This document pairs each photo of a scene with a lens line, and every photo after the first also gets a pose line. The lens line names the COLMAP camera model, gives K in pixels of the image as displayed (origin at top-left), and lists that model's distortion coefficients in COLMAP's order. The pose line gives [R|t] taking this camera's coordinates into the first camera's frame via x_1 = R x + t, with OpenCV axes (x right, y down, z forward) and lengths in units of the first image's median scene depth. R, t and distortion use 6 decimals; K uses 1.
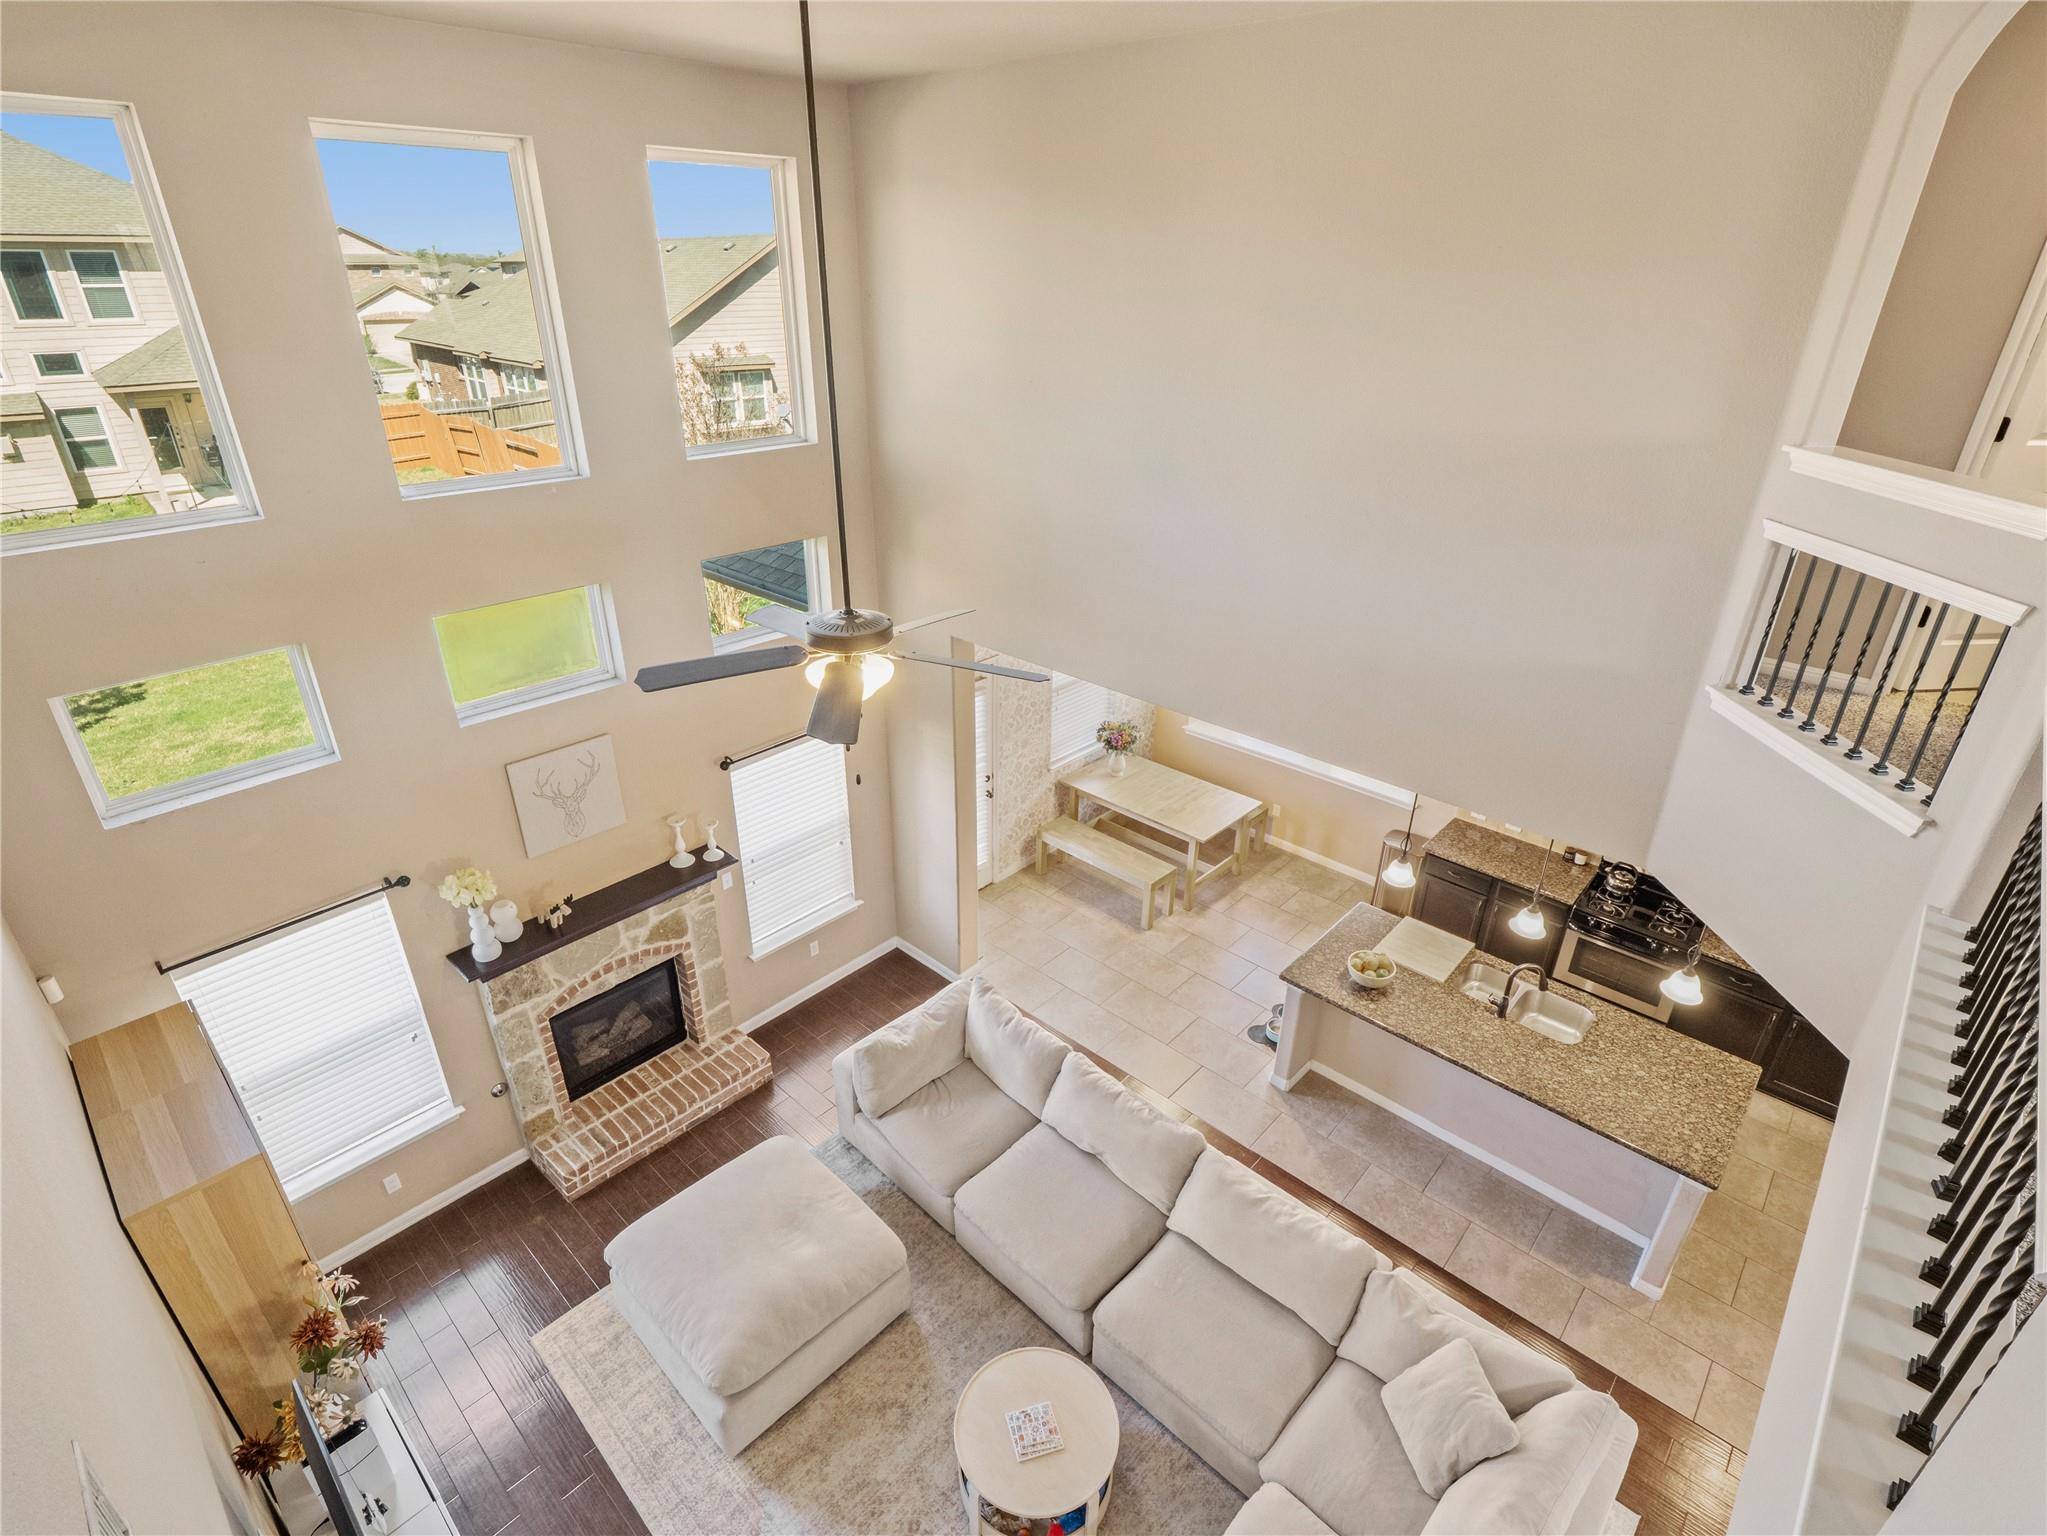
lens RADIAL K [[999.1, 0, 1027.4], [0, 999.1, 769.1], [0, 0, 1]] dist [0.003312, 0.001857]
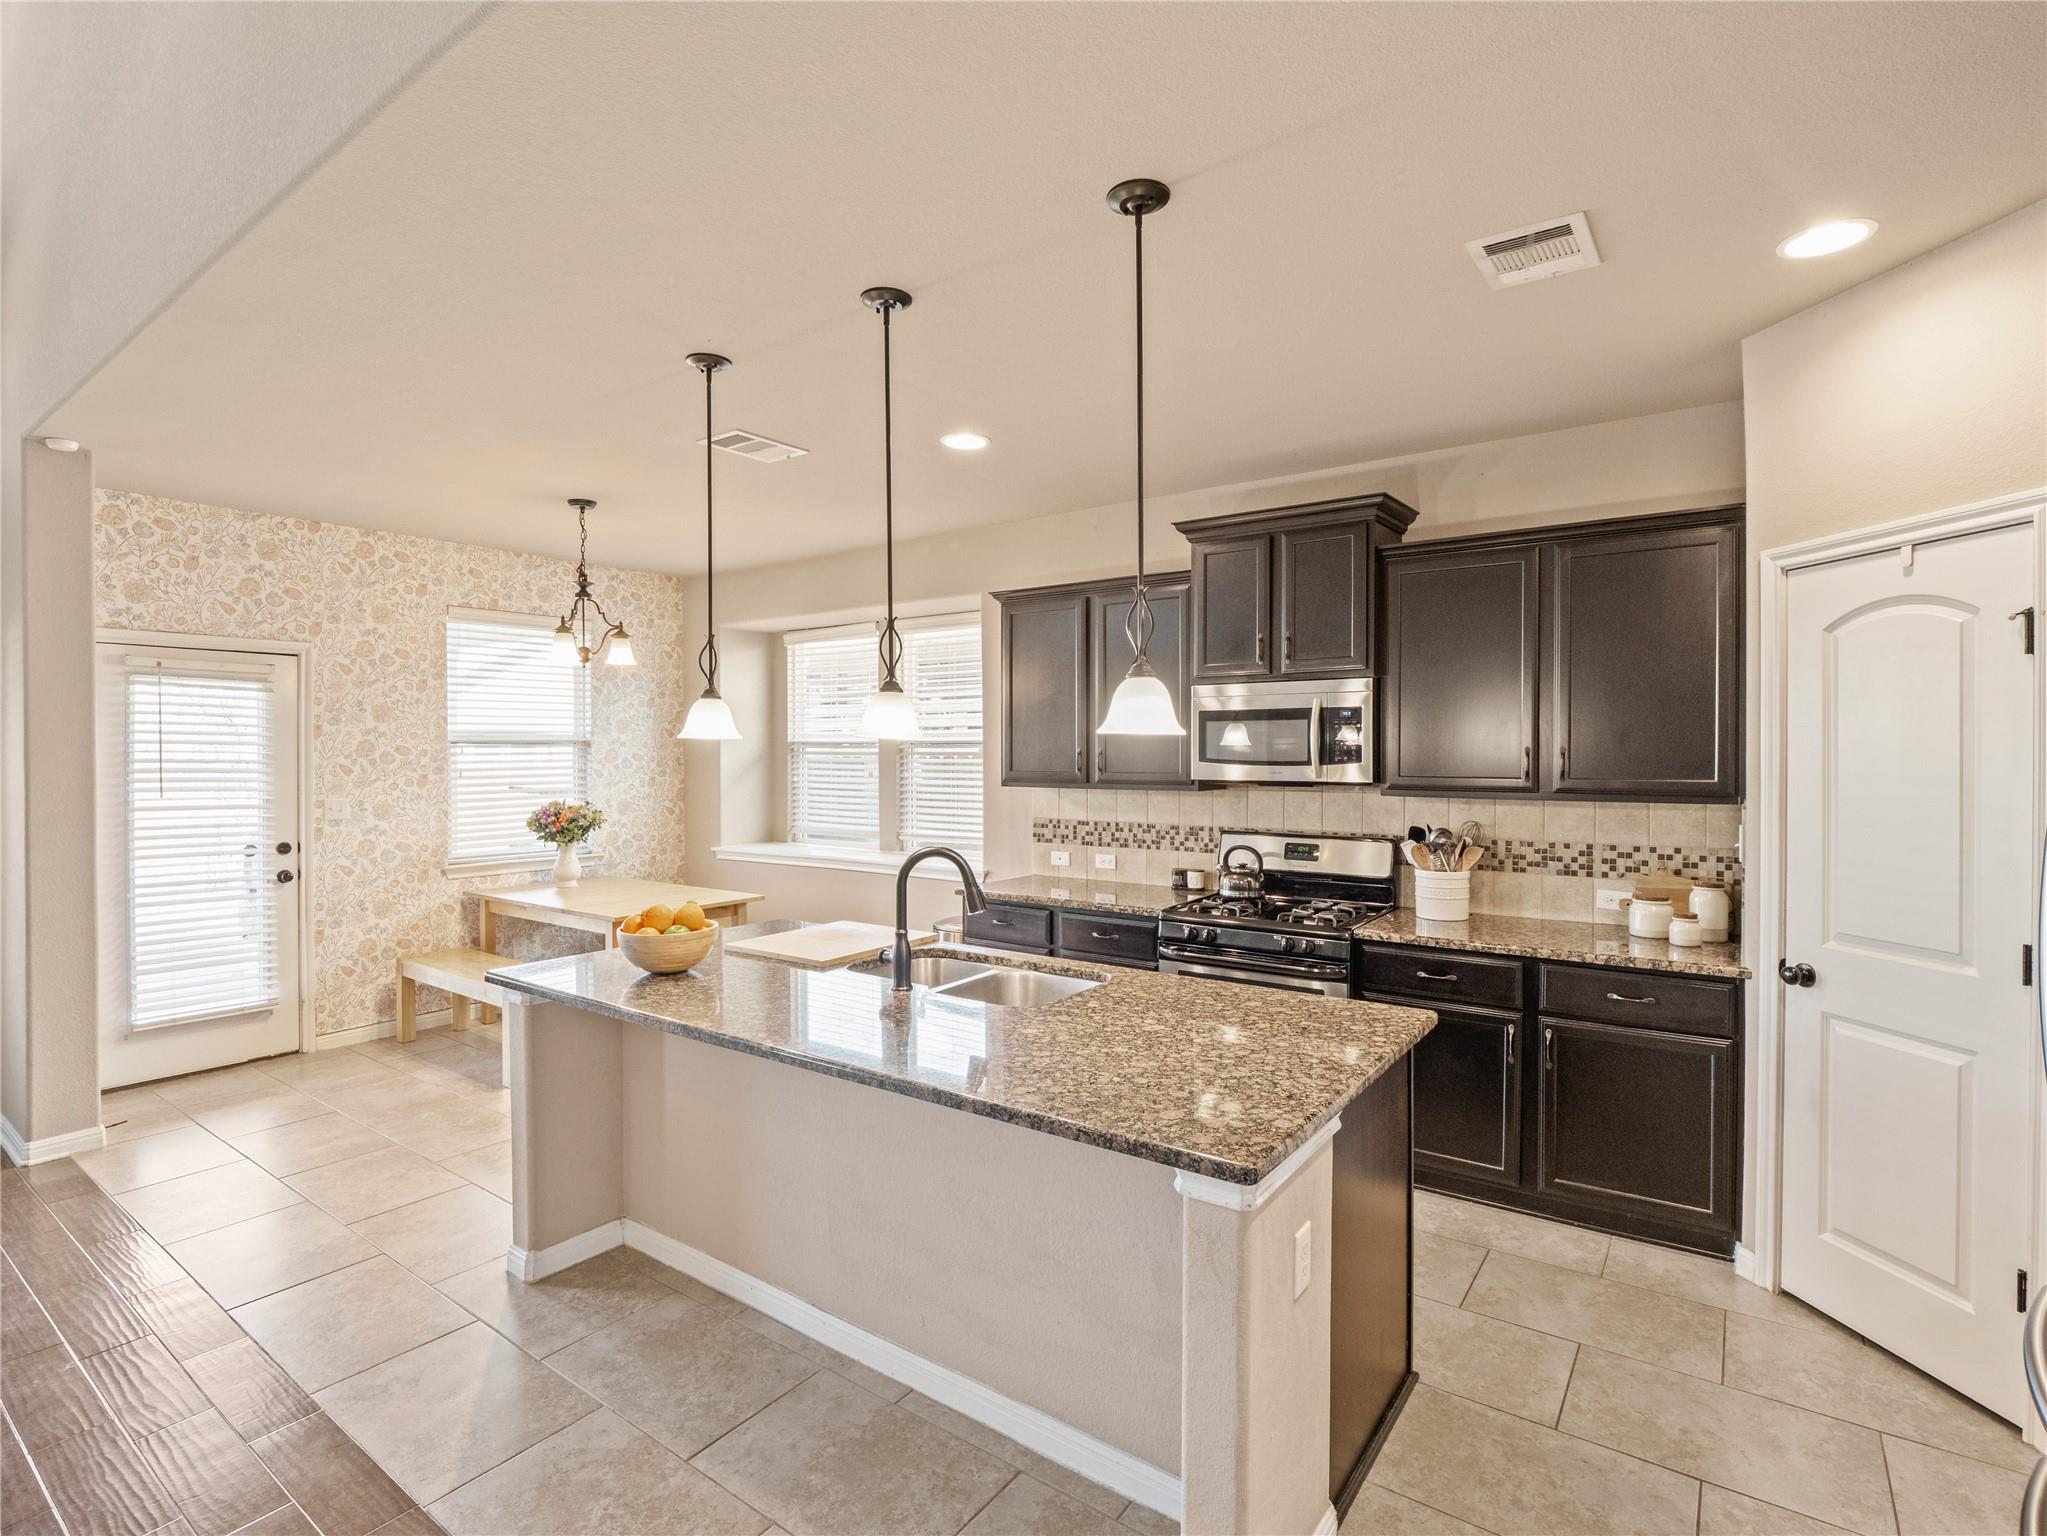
lens RADIAL K [[999.1, 0, 1020.3], [0, 999.1, 770.3], [0, 0, 1]] dist [0.003312, 0.001857]
pose [[0.993916, -0.019059, 0.108481, 0.331770], [0.063731, 0.902807, -0.425297, 0.247435], [-0.089831, 0.429623, 0.898529, 0.377370]]
